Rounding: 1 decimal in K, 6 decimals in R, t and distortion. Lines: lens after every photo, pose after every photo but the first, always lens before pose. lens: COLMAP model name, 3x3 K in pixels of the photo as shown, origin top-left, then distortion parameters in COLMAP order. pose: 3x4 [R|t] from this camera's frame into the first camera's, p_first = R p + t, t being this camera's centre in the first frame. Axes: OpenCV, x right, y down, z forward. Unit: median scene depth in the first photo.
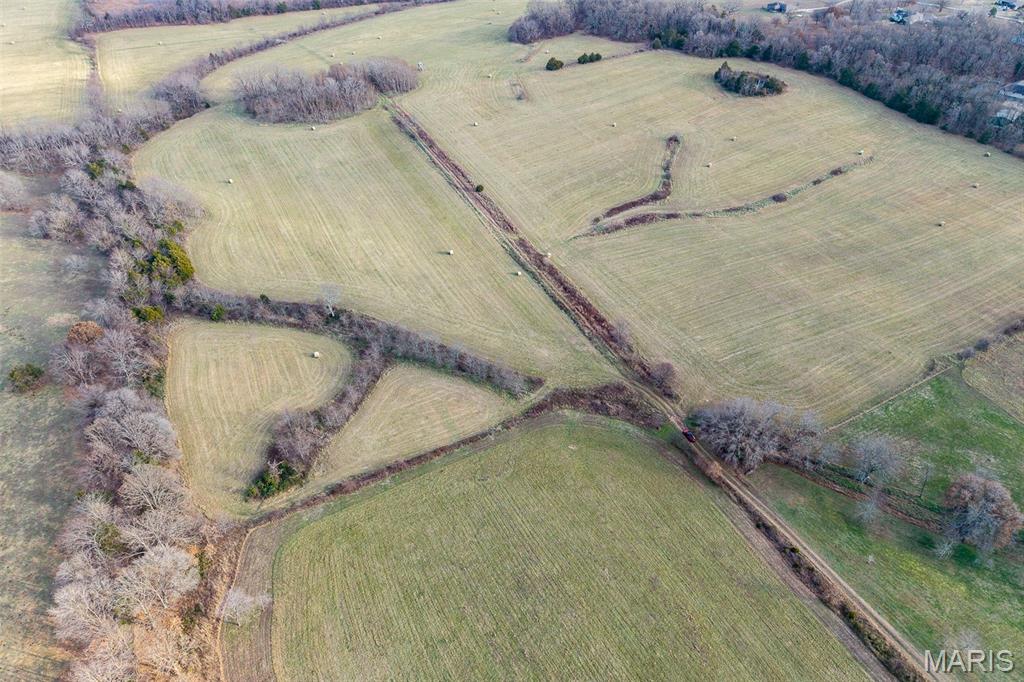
lens RADIAL K [[685.8, 0, 513.0], [0, 685.8, 345.7], [0, 0, 1]] dist [0.025020, -0.024305]
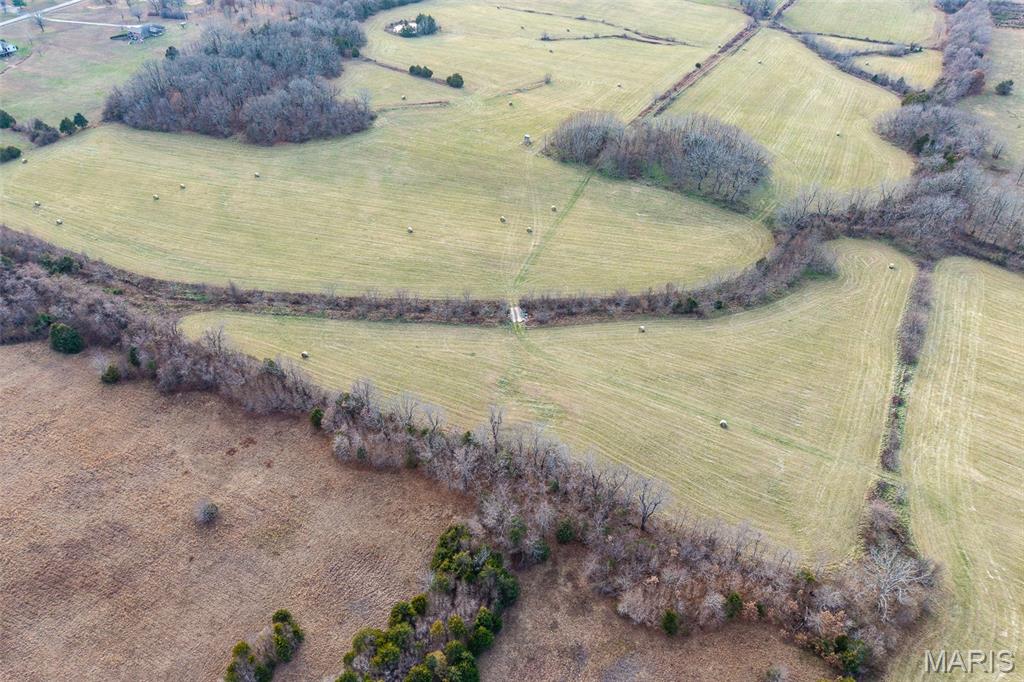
lens RADIAL K [[685.8, 0, 512.9], [0, 685.8, 344.0], [0, 0, 1]] dist [0.025020, -0.024305]
pose [[-0.559638, -0.533292, 0.634355, -1.069542], [0.504823, 0.387674, 0.771274, -1.324252], [-0.657236, 0.751870, 0.052261, 1.624657]]
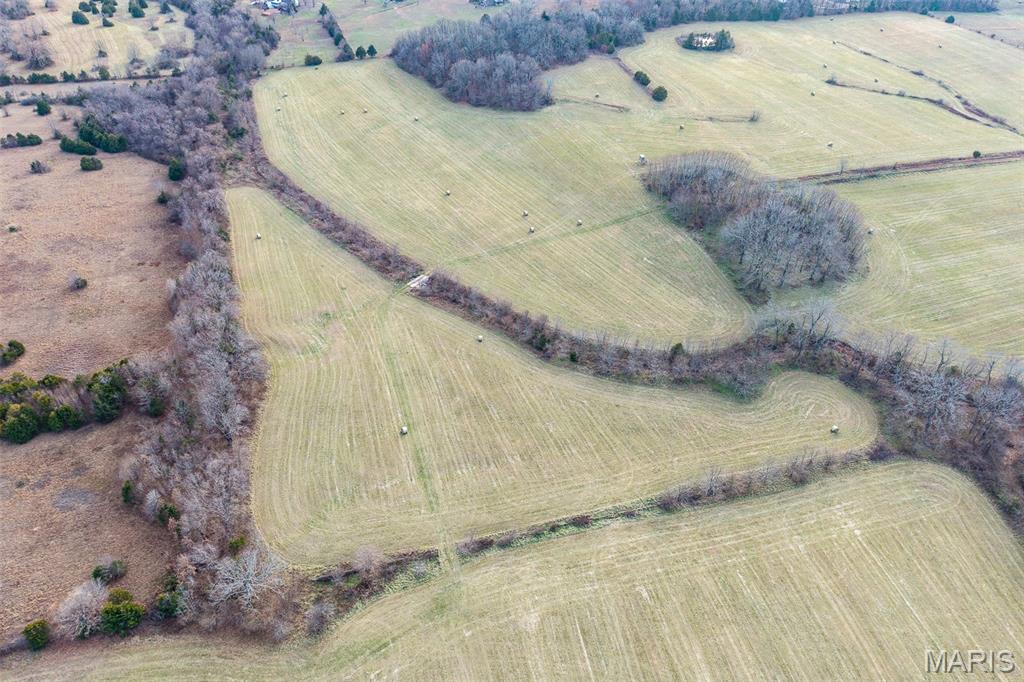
lens RADIAL K [[685.8, 0, 511.7], [0, 685.8, 346.2], [0, 0, 1]] dist [0.025020, -0.024305]
pose [[0.164723, -0.623899, 0.763948, -1.233745], [0.608947, 0.673621, 0.418830, -0.954758], [-0.775919, 0.396213, 0.490882, 1.160296]]
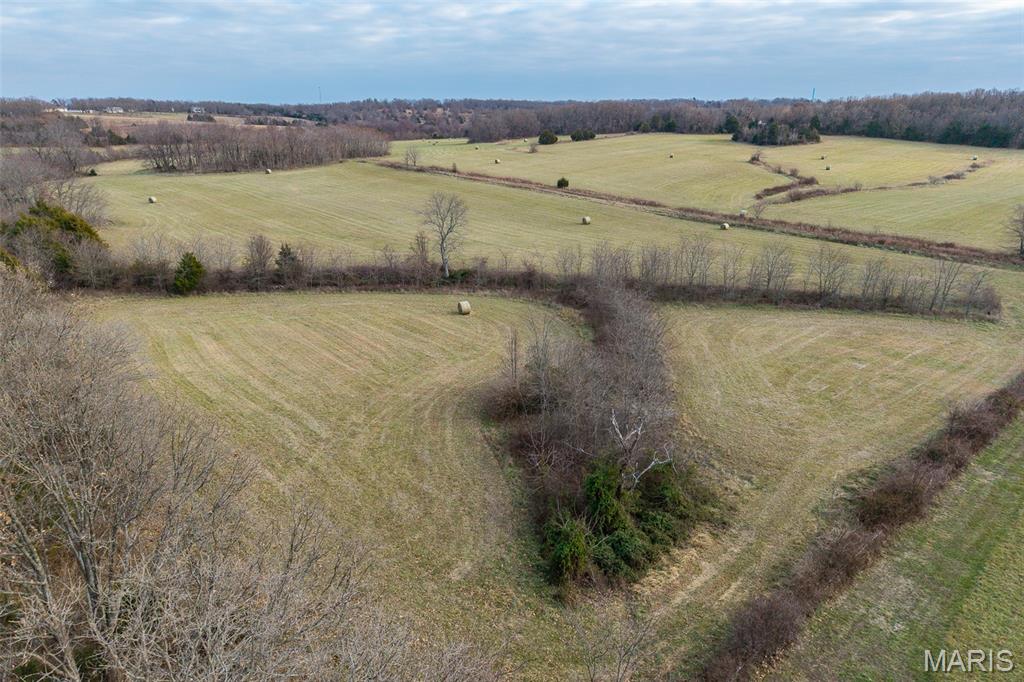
lens RADIAL K [[685.8, 0, 518.2], [0, 685.8, 350.9], [0, 0, 1]] dist [0.025020, -0.024305]
pose [[0.971949, -0.081065, 0.220778, -0.251092], [0.148890, 0.938747, -0.310783, 0.123762], [-0.182061, 0.334937, 0.924484, 0.447598]]
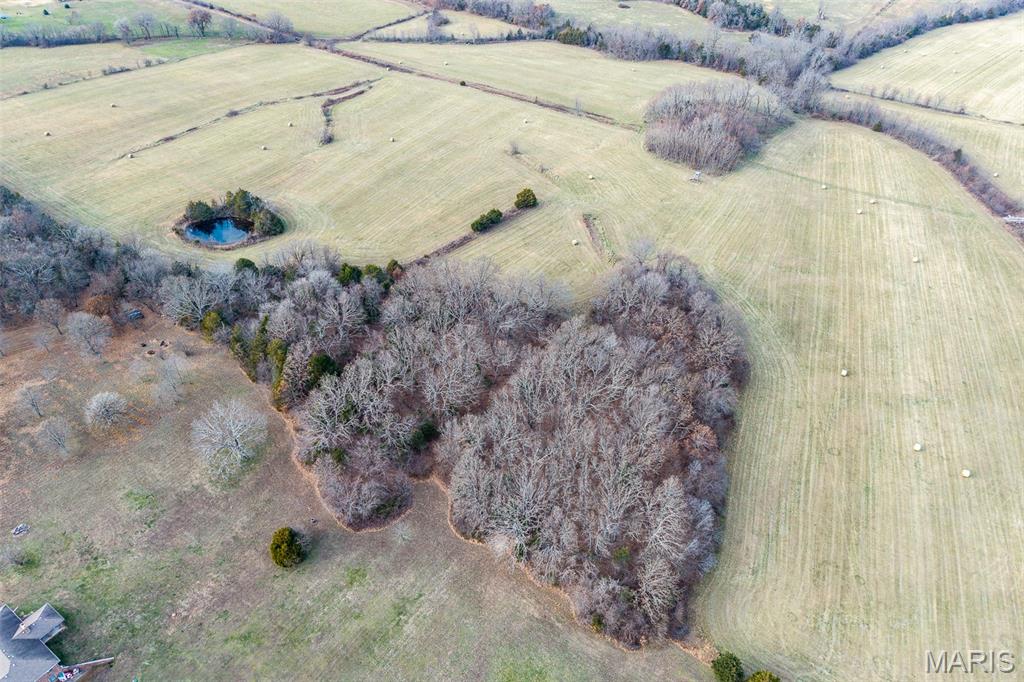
lens RADIAL K [[685.8, 0, 510.5], [0, 685.8, 340.7], [0, 0, 1]] dist [0.025020, -0.024305]
pose [[-0.892015, 0.270376, -0.362223, 0.491665], [-0.296133, 0.255856, 0.920241, -1.368968], [0.341488, 0.928135, -0.148160, 1.698224]]
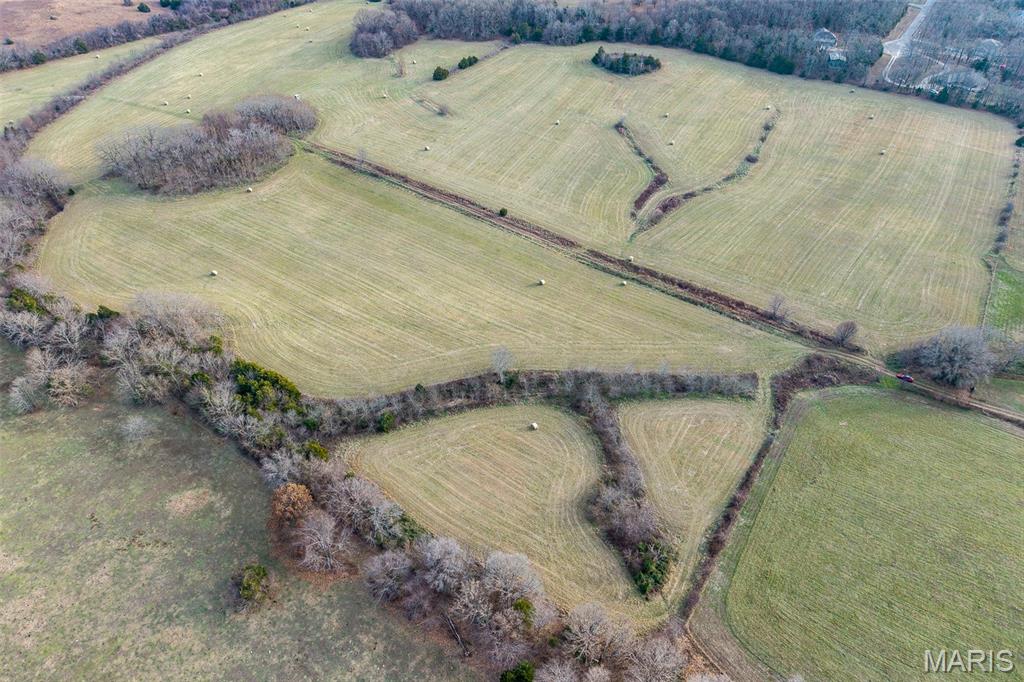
lens RADIAL K [[685.8, 0, 511.1], [0, 685.8, 344.2], [0, 0, 1]] dist [0.025020, -0.024305]
pose [[0.882185, -0.295180, 0.366904, -0.439643], [0.293004, 0.954031, 0.063033, -0.111745], [-0.368644, 0.051898, 0.928121, 0.128754]]
